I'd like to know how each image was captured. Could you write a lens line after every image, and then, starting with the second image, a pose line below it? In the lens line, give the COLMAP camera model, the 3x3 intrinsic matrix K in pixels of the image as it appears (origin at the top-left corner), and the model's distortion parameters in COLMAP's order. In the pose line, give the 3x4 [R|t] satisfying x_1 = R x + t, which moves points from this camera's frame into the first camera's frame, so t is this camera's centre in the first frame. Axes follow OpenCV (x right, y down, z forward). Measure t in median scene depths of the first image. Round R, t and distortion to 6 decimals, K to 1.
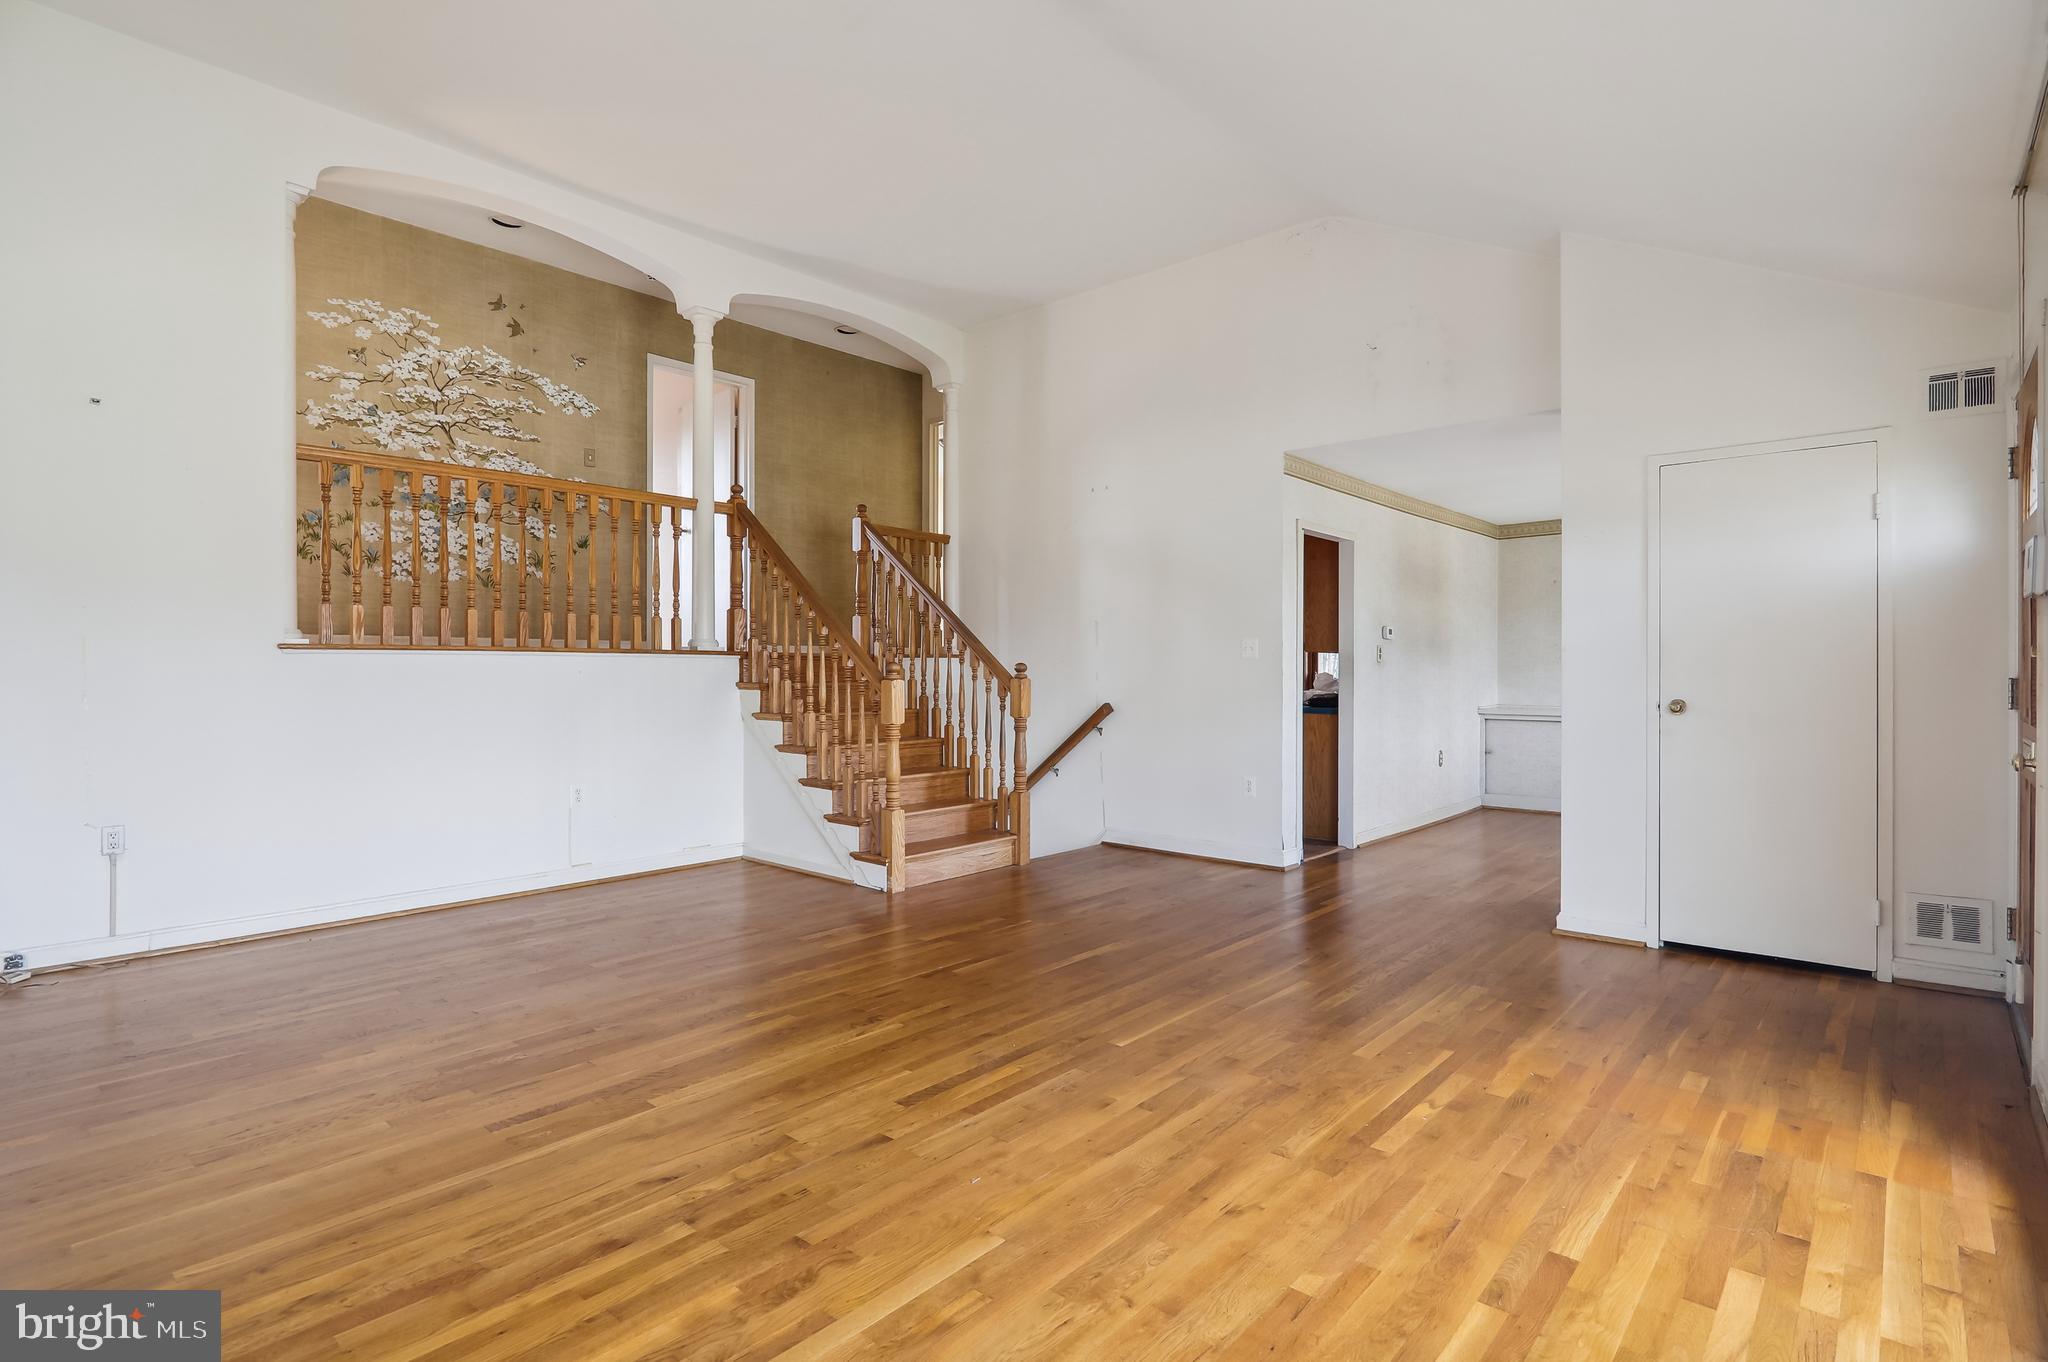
lens RADIAL K [[1018.0, 0, 1034.8], [0, 1018.0, 670.2], [0, 0, 1]] dist [-0.016708, -0.000435]
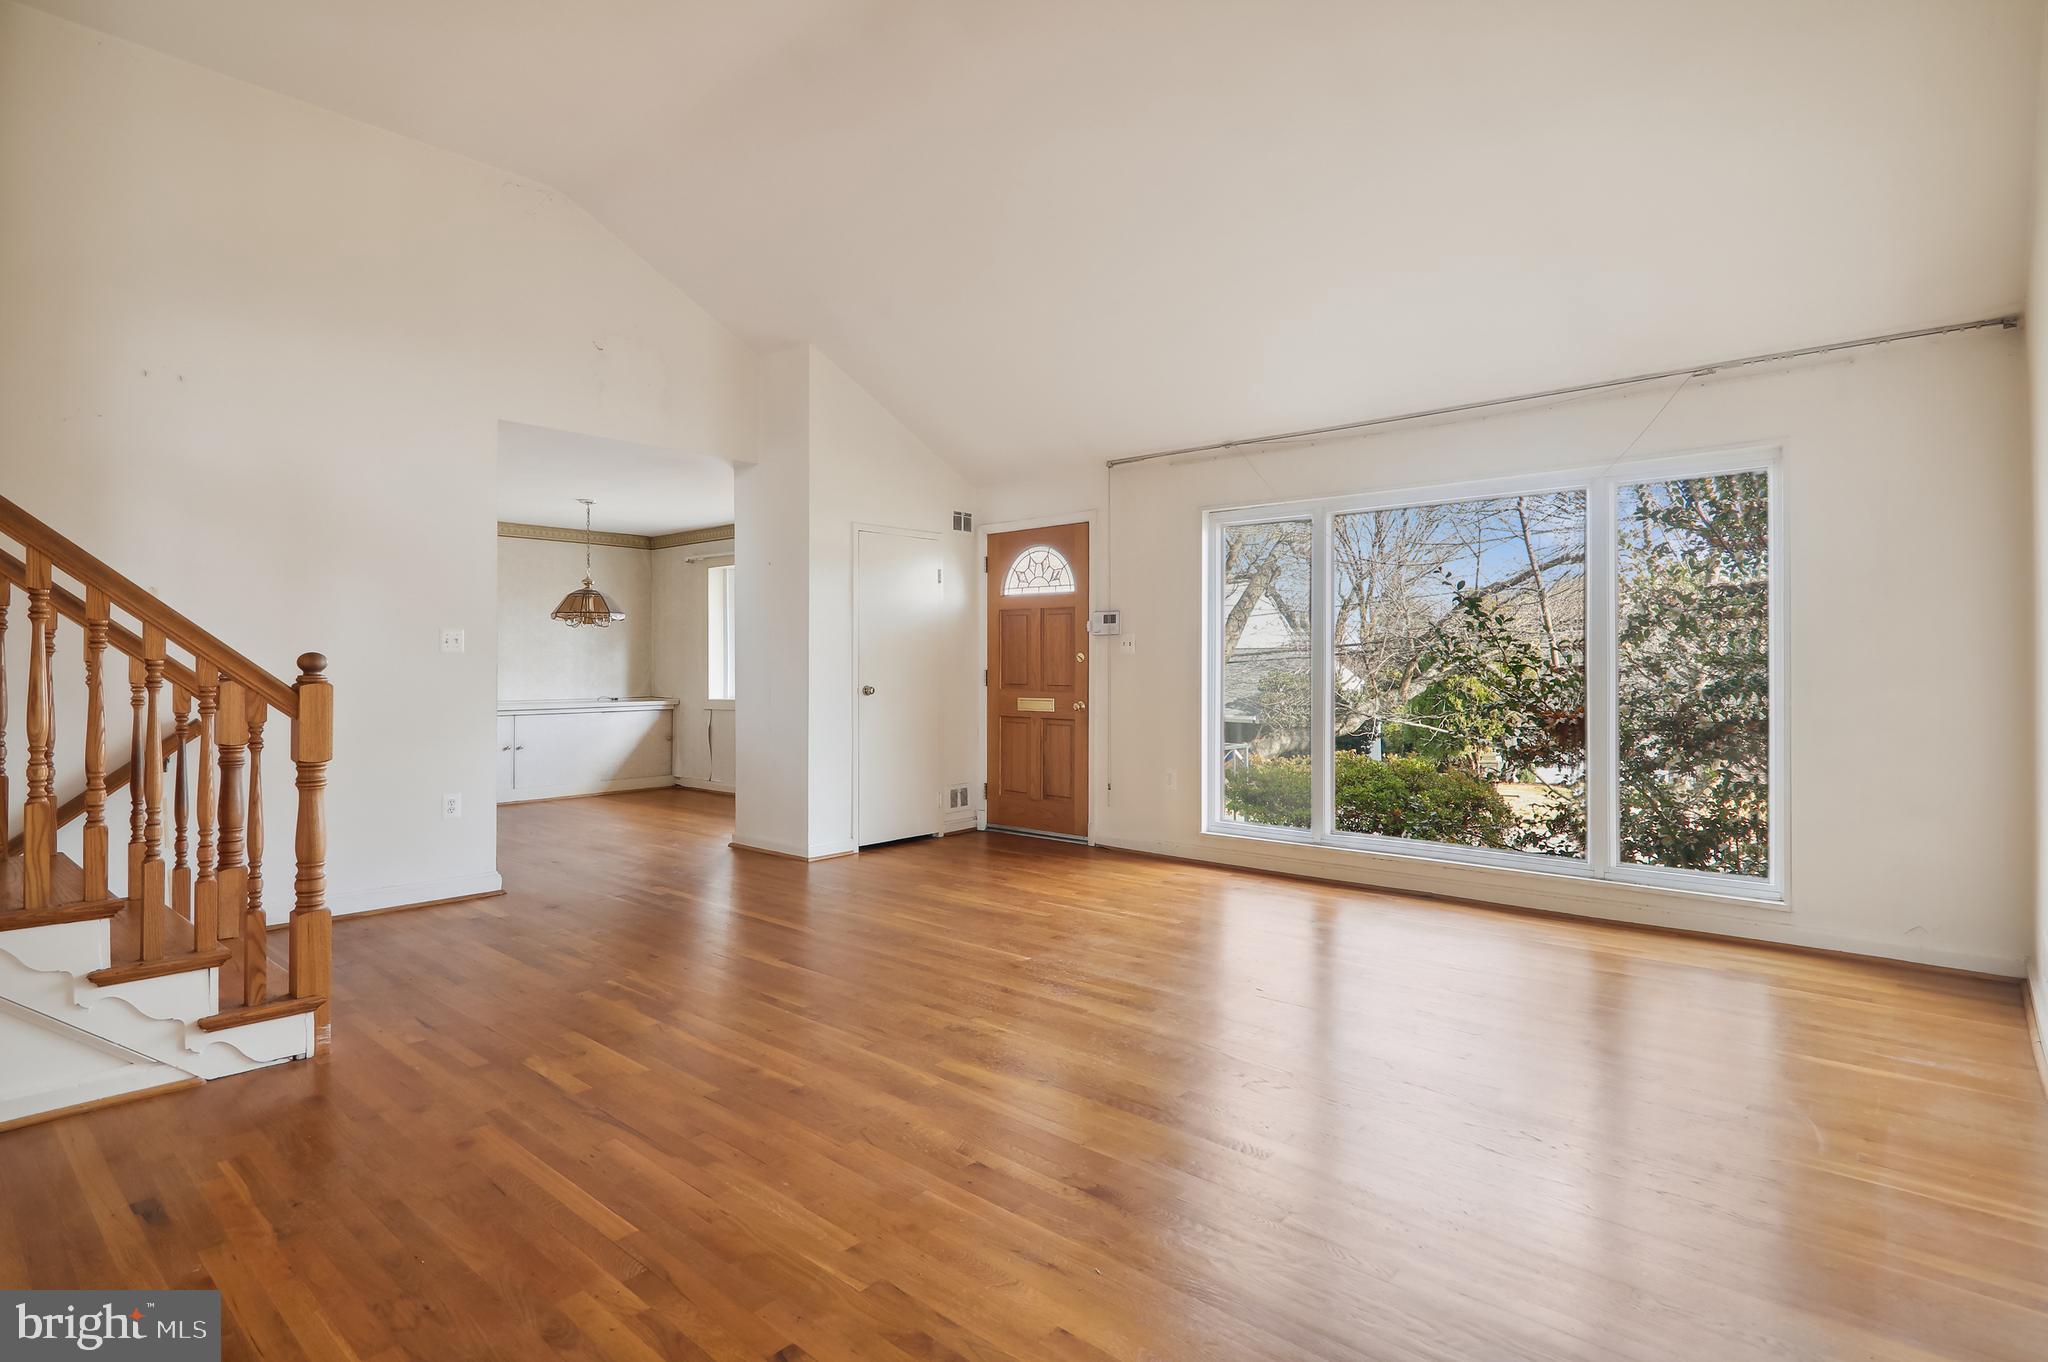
lens RADIAL K [[1018.0, 0, 1034.8], [0, 1018.0, 673.4], [0, 0, 1]] dist [-0.016708, -0.000435]
pose [[-0.008534, -0.006692, 0.999941, -1.021812], [0.002954, 0.999973, 0.006717, 0.000276], [-0.999959, 0.003011, -0.008514, 0.852574]]
